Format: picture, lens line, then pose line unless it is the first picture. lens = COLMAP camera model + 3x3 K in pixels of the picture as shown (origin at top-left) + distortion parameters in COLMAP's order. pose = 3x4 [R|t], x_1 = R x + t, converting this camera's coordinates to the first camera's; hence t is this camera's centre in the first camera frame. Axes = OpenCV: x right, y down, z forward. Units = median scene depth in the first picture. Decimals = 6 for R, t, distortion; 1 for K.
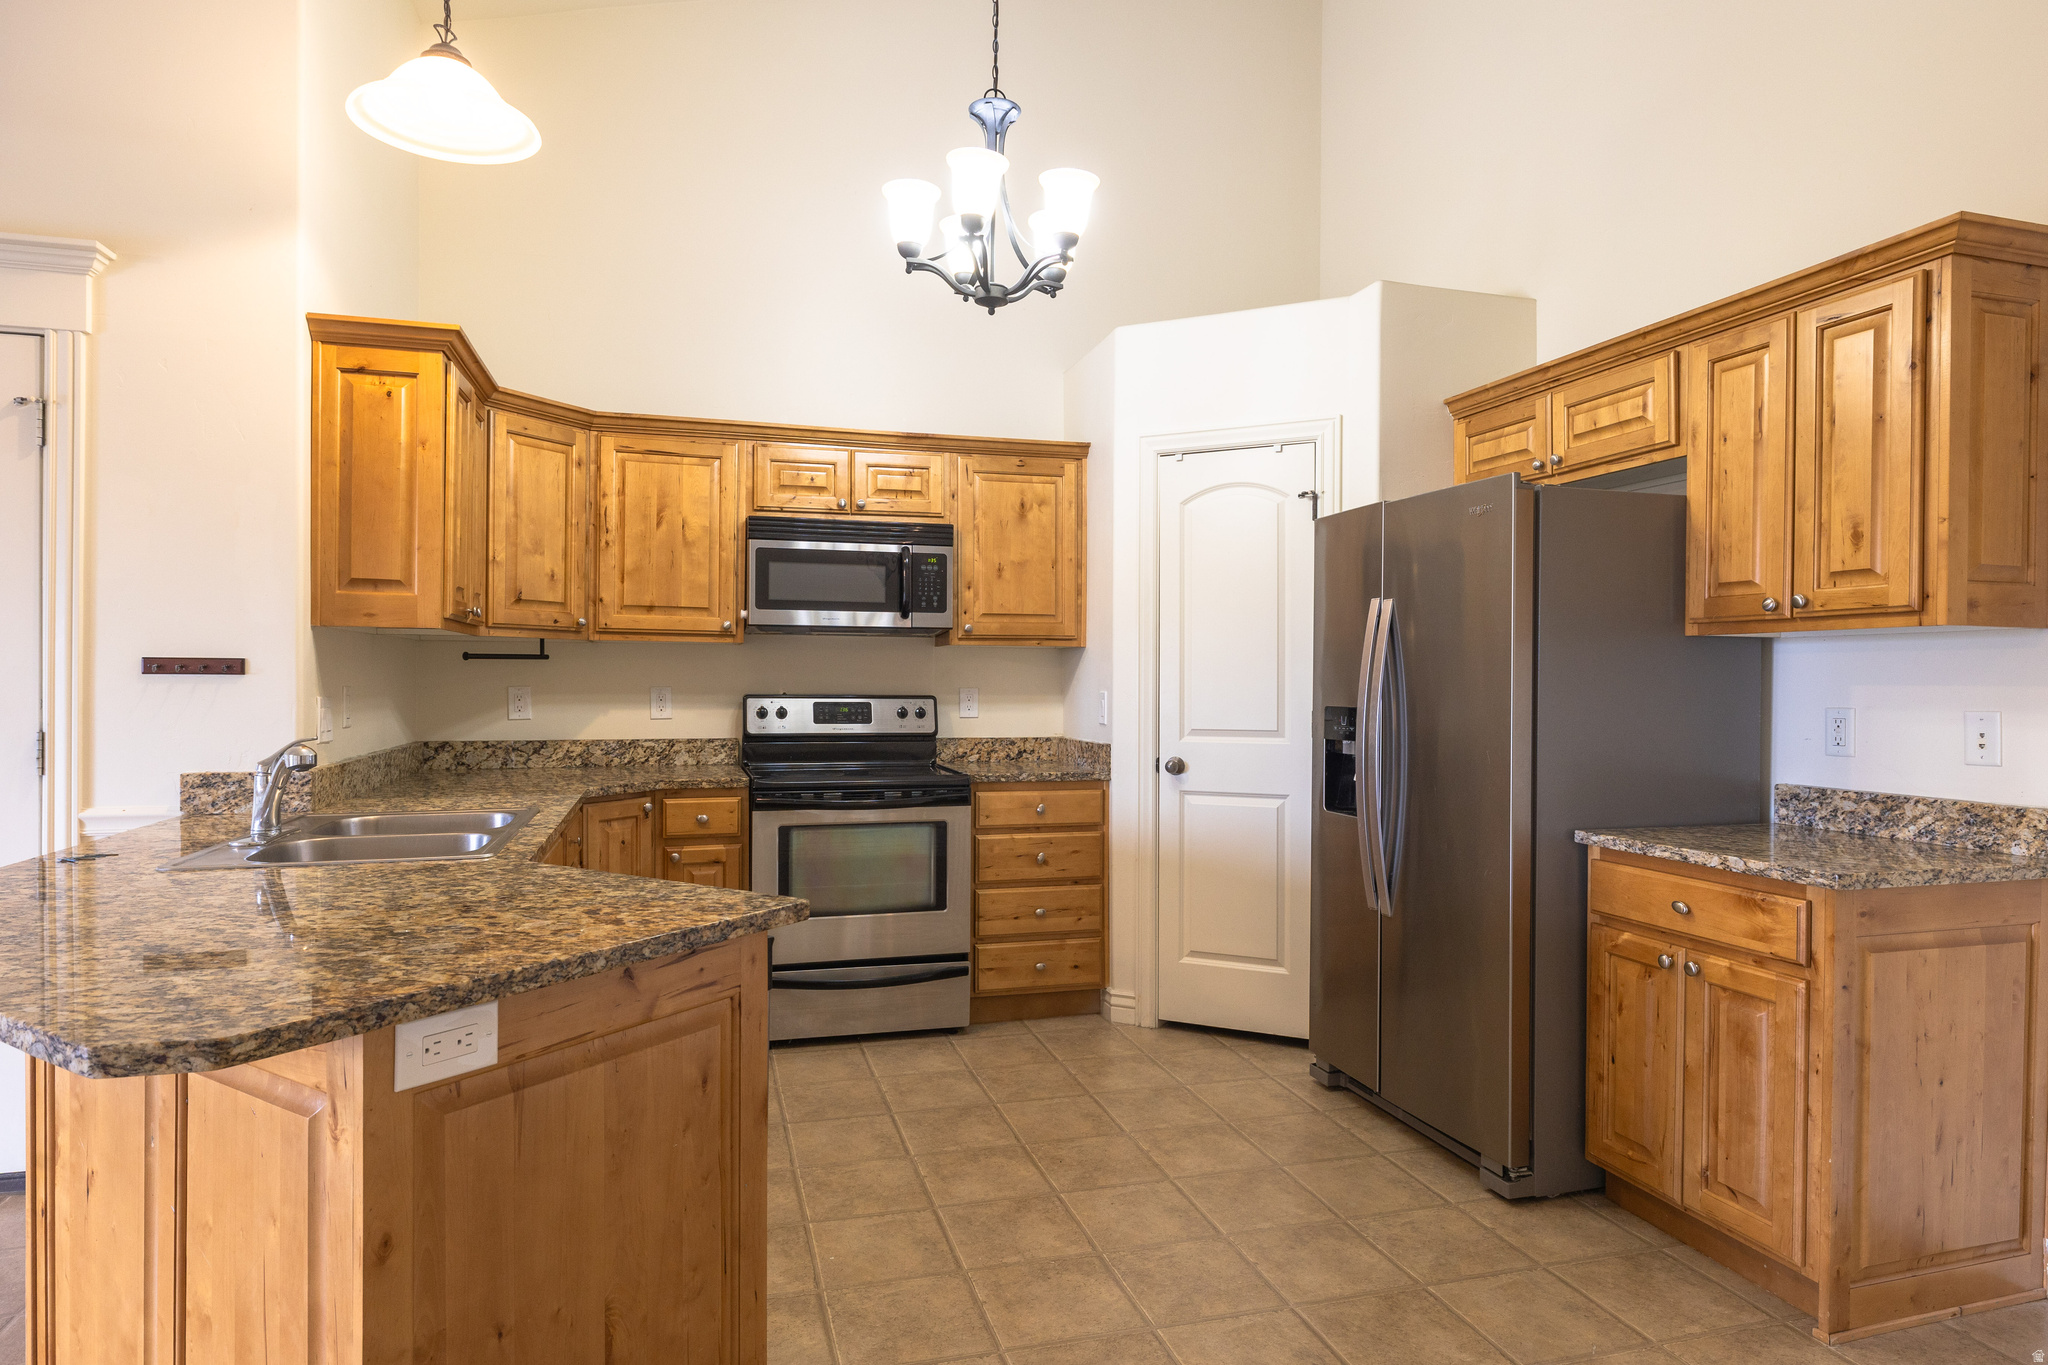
lens RADIAL K [[1159.2, 0, 1020.0], [0, 1159.2, 681.3], [0, 0, 1]] dist [0.002890, -0.000584]
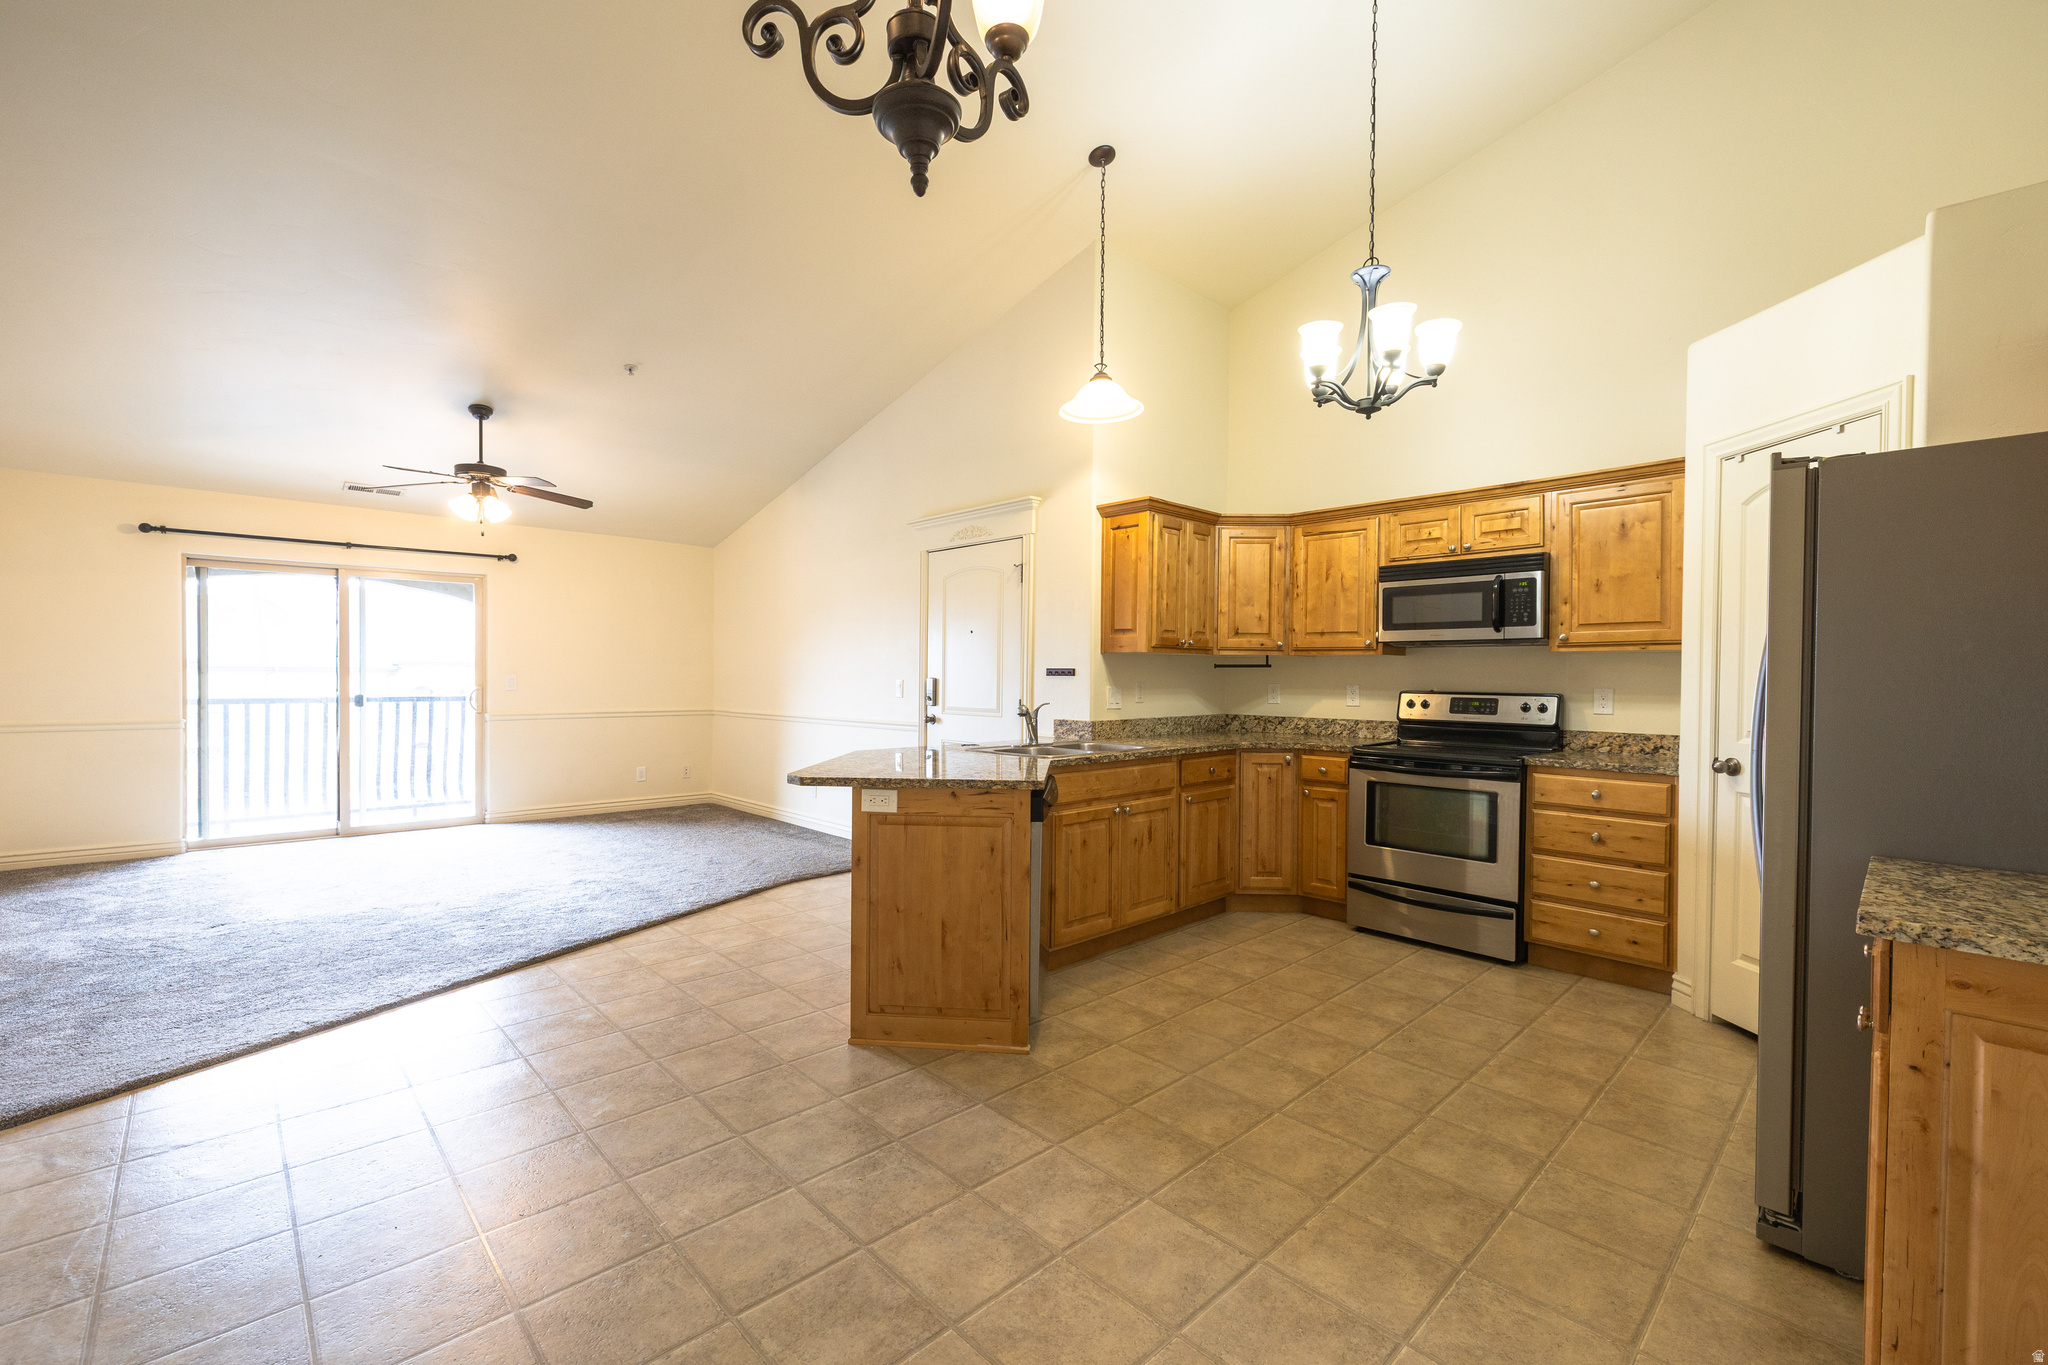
lens RADIAL K [[859.8, 0, 1003.3], [0, 859.8, 678.0], [0, 0, 1]] dist [-0.000121, 0.000302]
pose [[0.450382, 0.000407, -0.892836, 0.527615], [-0.007619, 0.999965, -0.003388, 0.003475], [0.892804, 0.008328, 0.450369, 0.102621]]
